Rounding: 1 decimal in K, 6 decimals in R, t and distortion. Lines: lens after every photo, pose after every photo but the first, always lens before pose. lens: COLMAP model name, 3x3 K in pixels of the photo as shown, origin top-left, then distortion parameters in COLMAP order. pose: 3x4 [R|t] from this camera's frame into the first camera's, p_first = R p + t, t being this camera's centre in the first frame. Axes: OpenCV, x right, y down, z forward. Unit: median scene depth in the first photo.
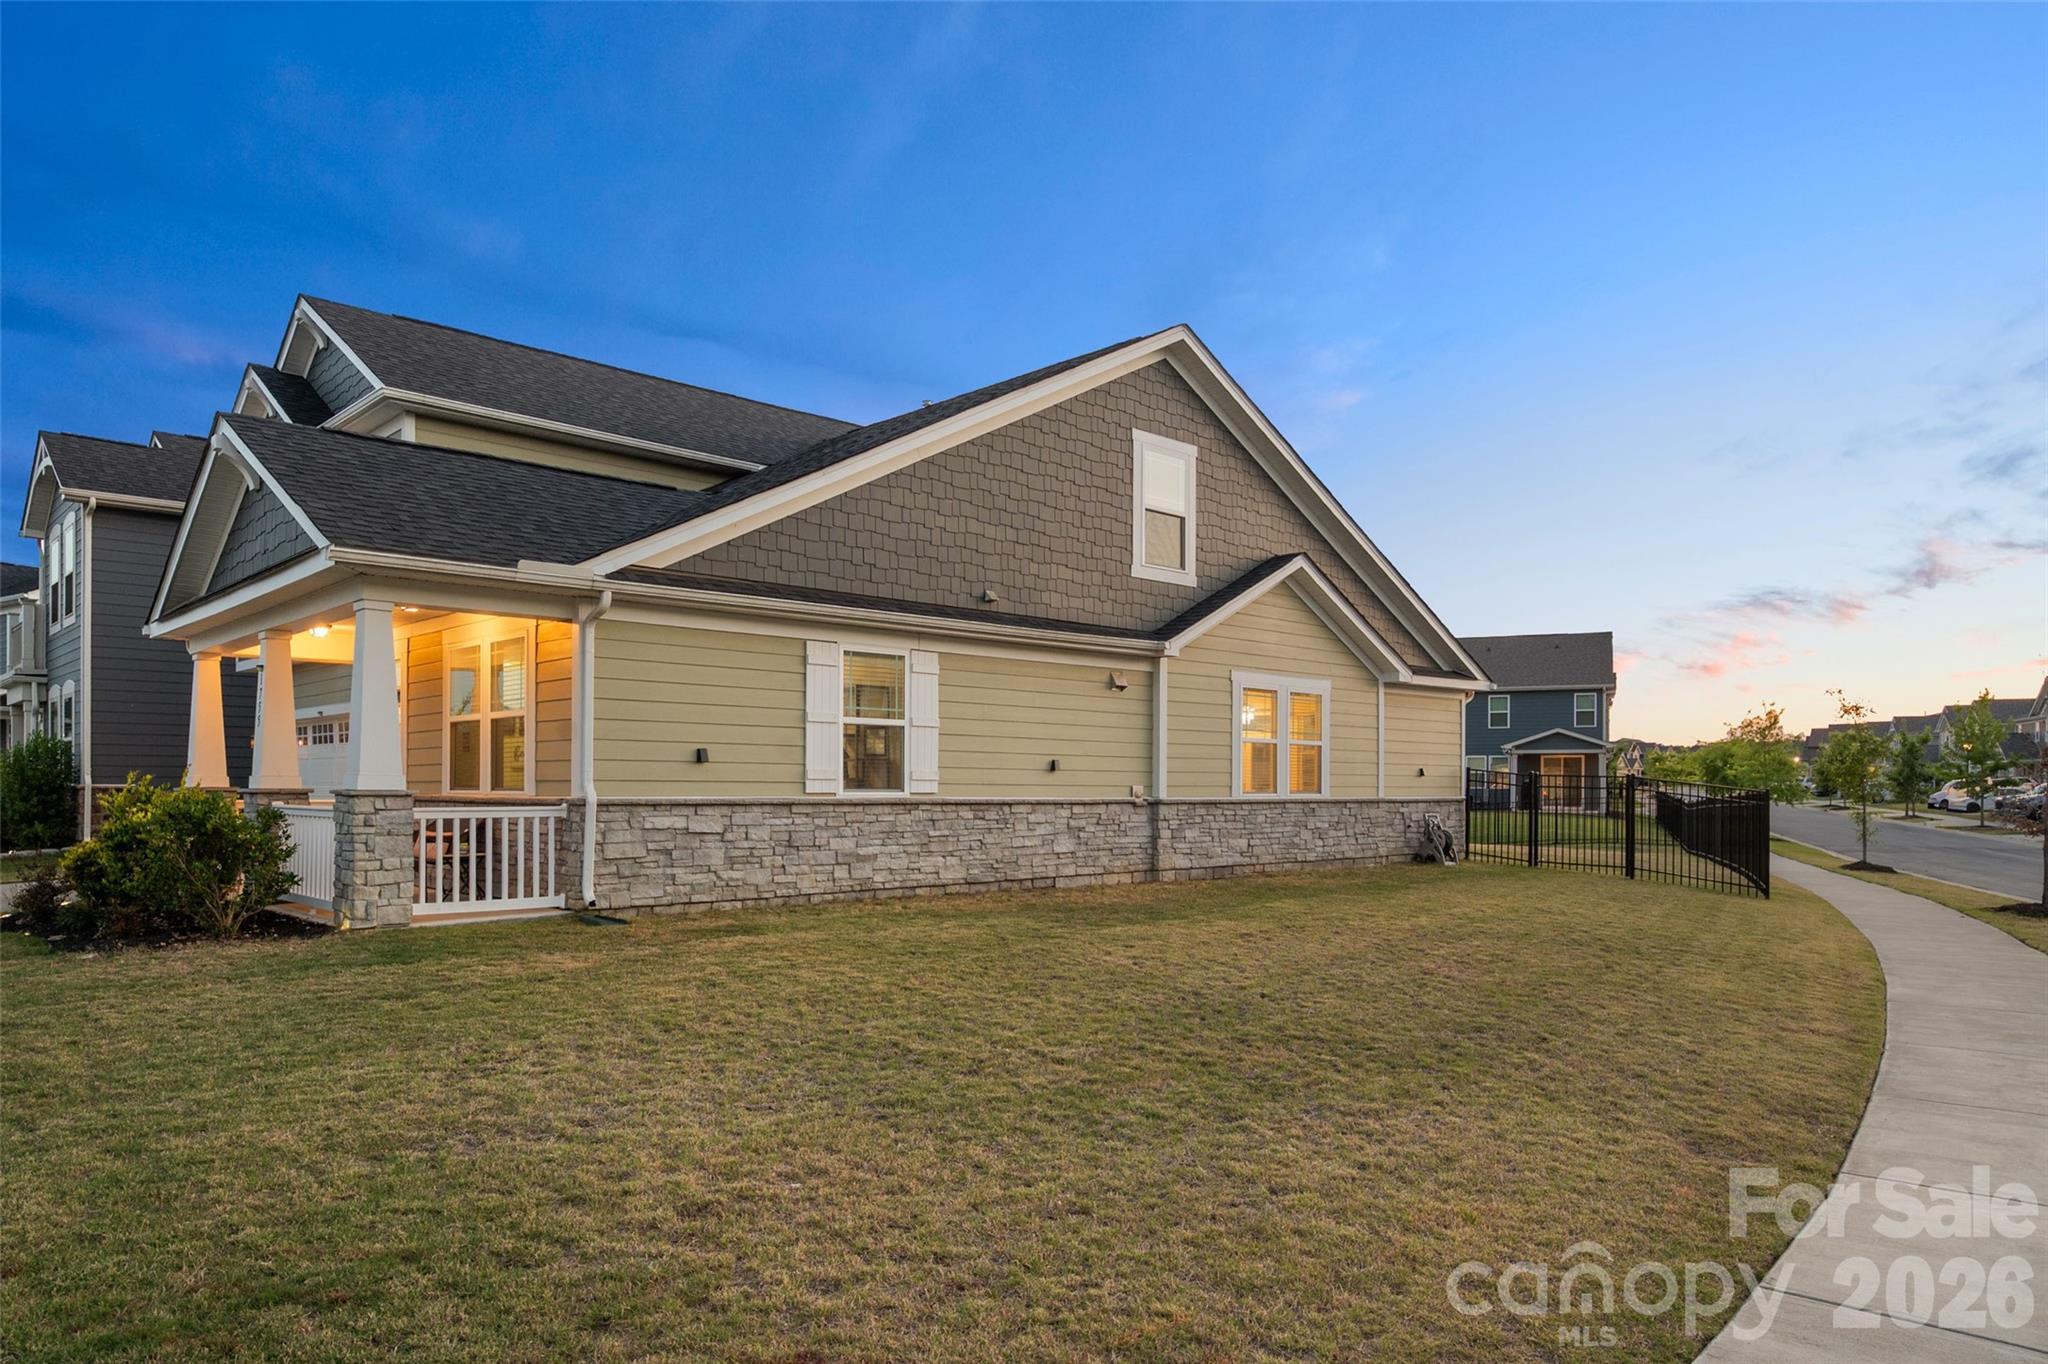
lens RADIAL K [[1301.3, 0, 1021.7], [0, 1301.3, 637.6], [0, 0, 1]] dist [0.002953, -0.000310]
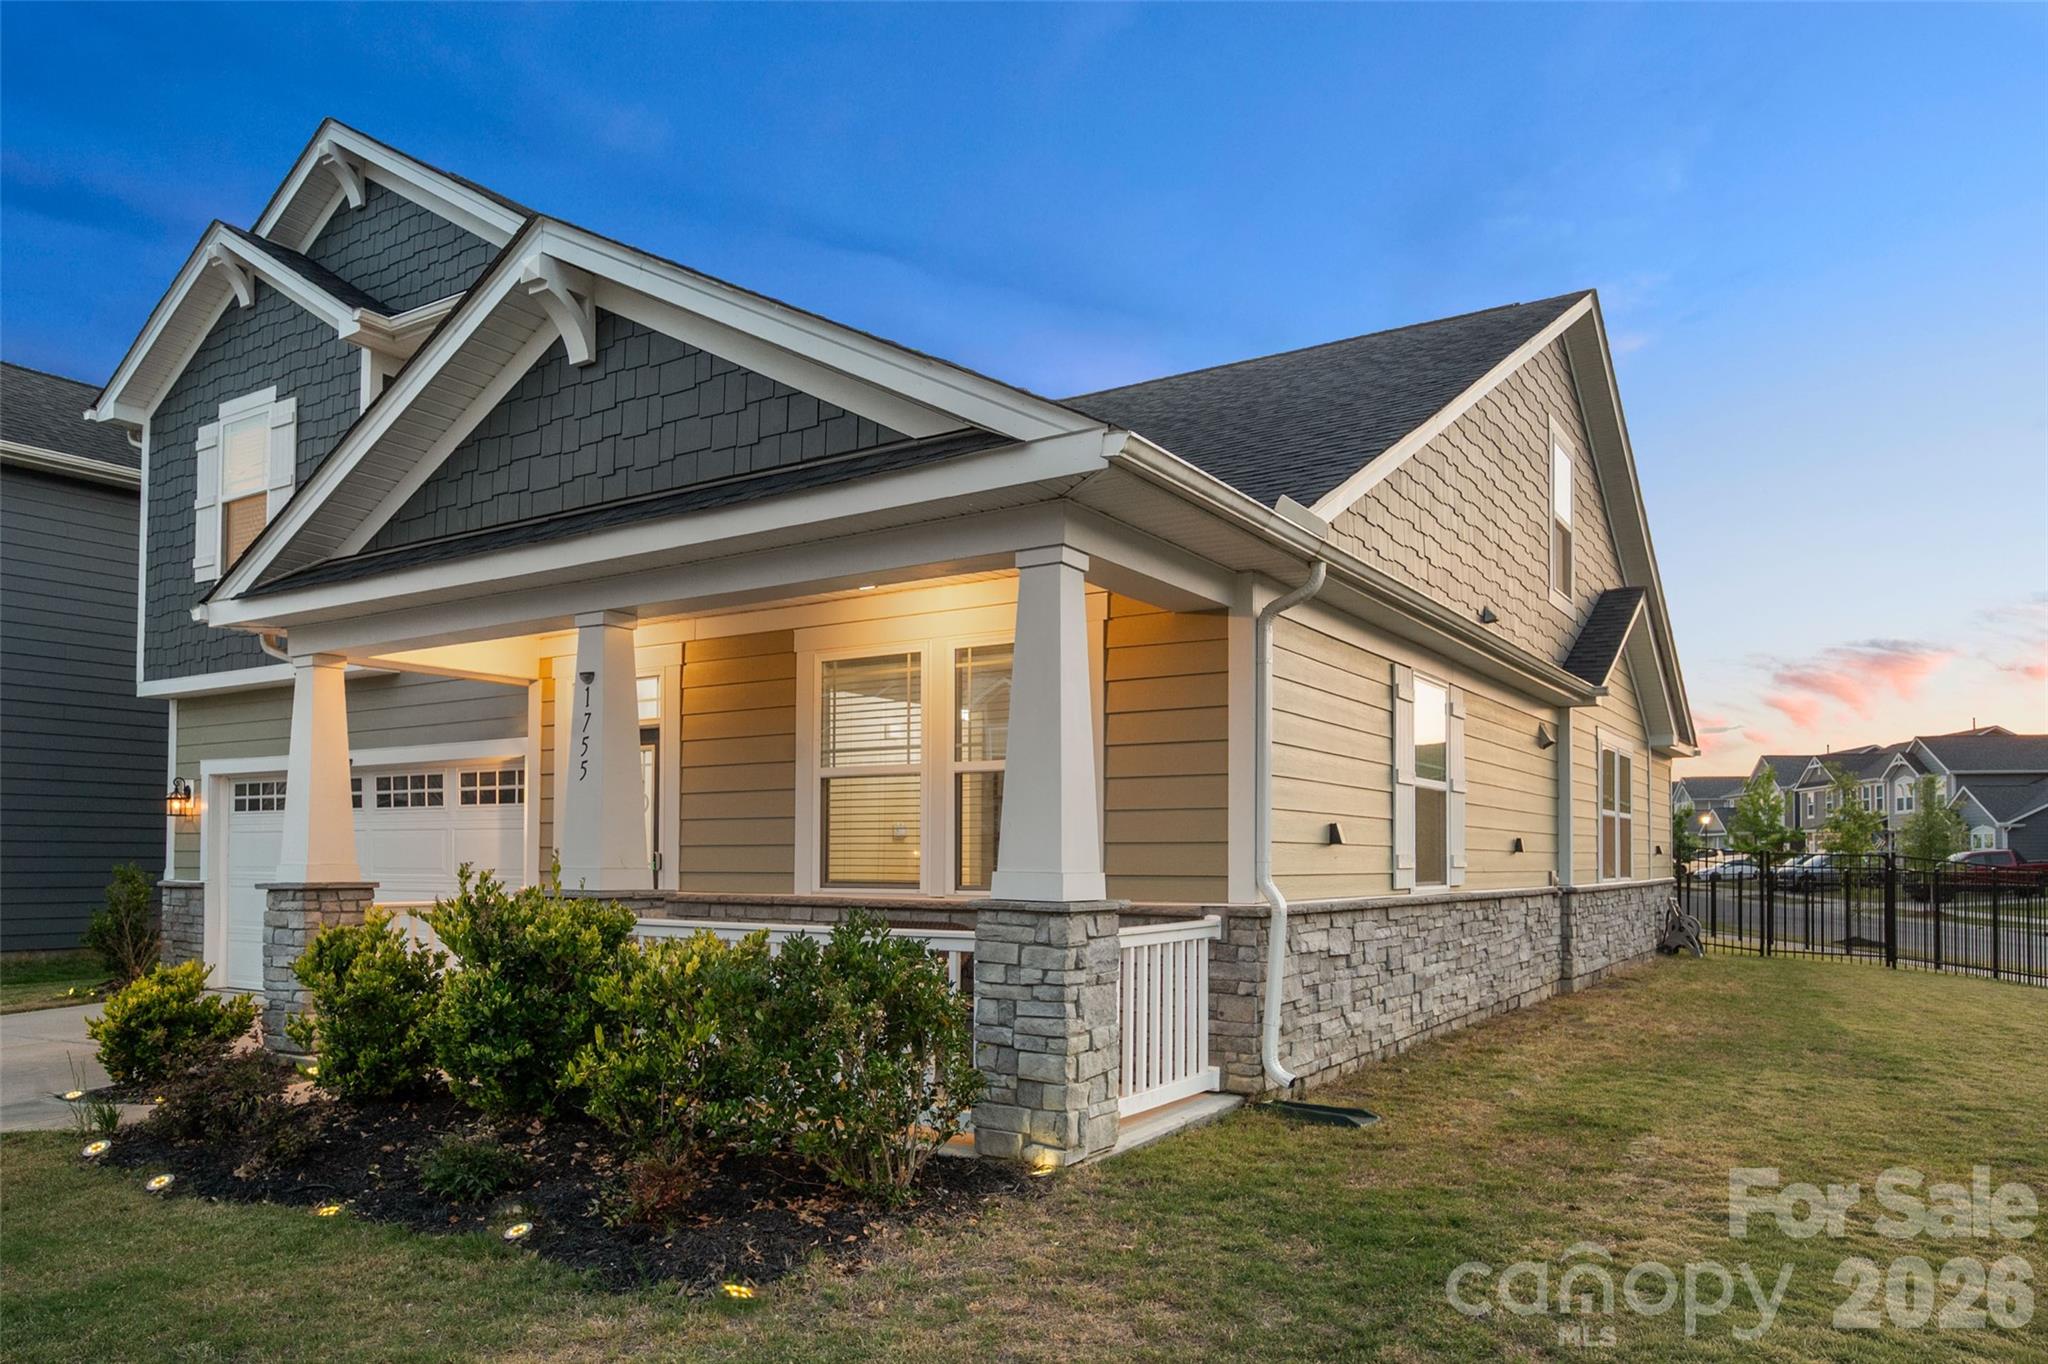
lens RADIAL K [[1344.8, 0, 1024.0], [0, 1344.8, 682.0], [0, 0, 1]] dist [0.000012, -0.000128]
pose [[0.966145, 0.027188, 0.256565, -0.532208], [-0.022365, 0.999514, -0.021701, 0.031816], [-0.257030, 0.015229, 0.966283, 0.377160]]
